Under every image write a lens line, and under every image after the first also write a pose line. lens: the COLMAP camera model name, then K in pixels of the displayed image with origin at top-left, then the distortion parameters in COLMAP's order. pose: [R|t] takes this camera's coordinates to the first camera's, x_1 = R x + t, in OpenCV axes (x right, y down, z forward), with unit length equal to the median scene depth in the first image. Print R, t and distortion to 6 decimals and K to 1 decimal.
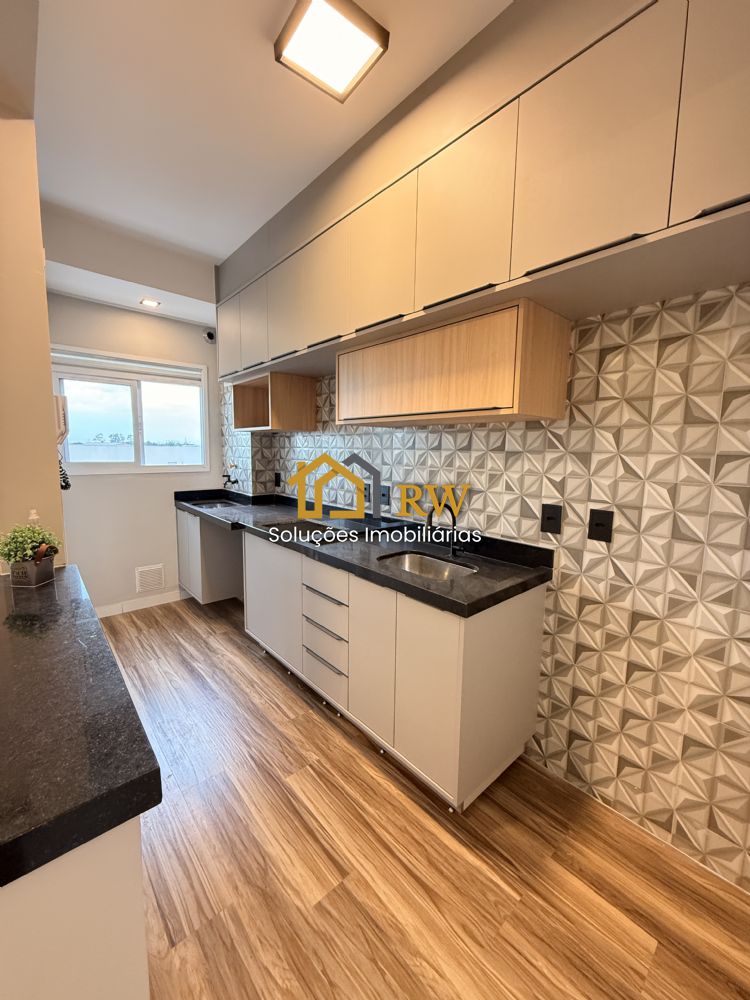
lens RADIAL K [[403.4, 0, 378.7], [0, 403.4, 498.9], [0, 0, 1]] dist [0.003276, -0.000029]
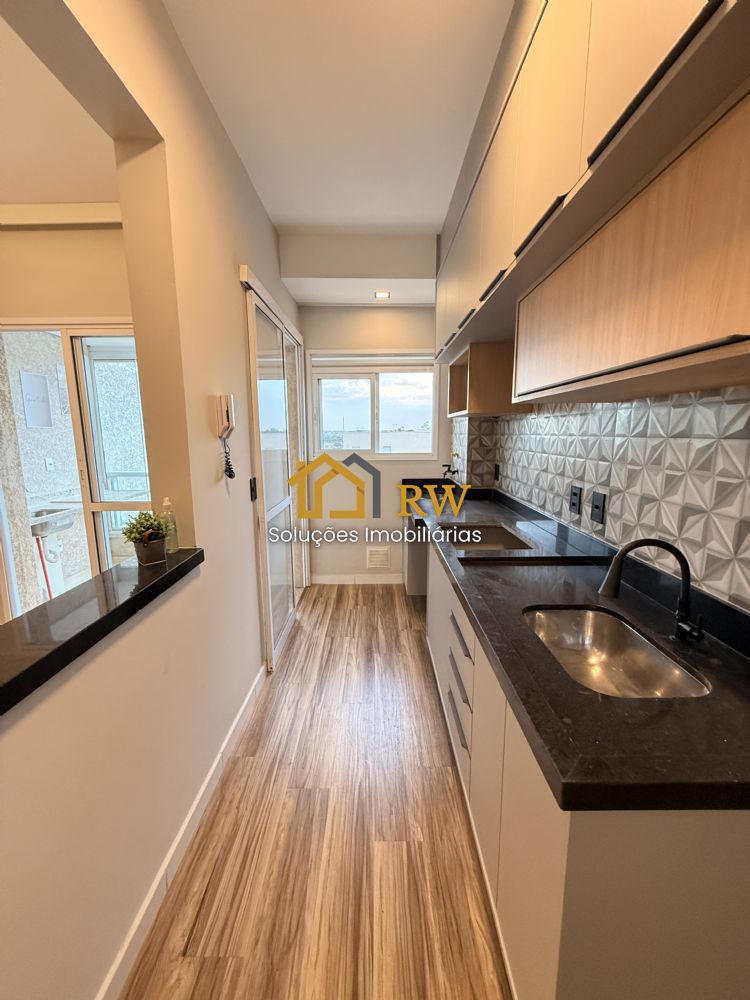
lens RADIAL K [[403.4, 0, 371.5], [0, 403.4, 498.6], [0, 0, 1]] dist [0.003276, -0.000029]
pose [[0.740675, 0.090636, -0.665721, 0.151054], [-0.064959, 0.995877, 0.063313, -0.034717], [0.668715, -0.003650, 0.743510, 0.229830]]
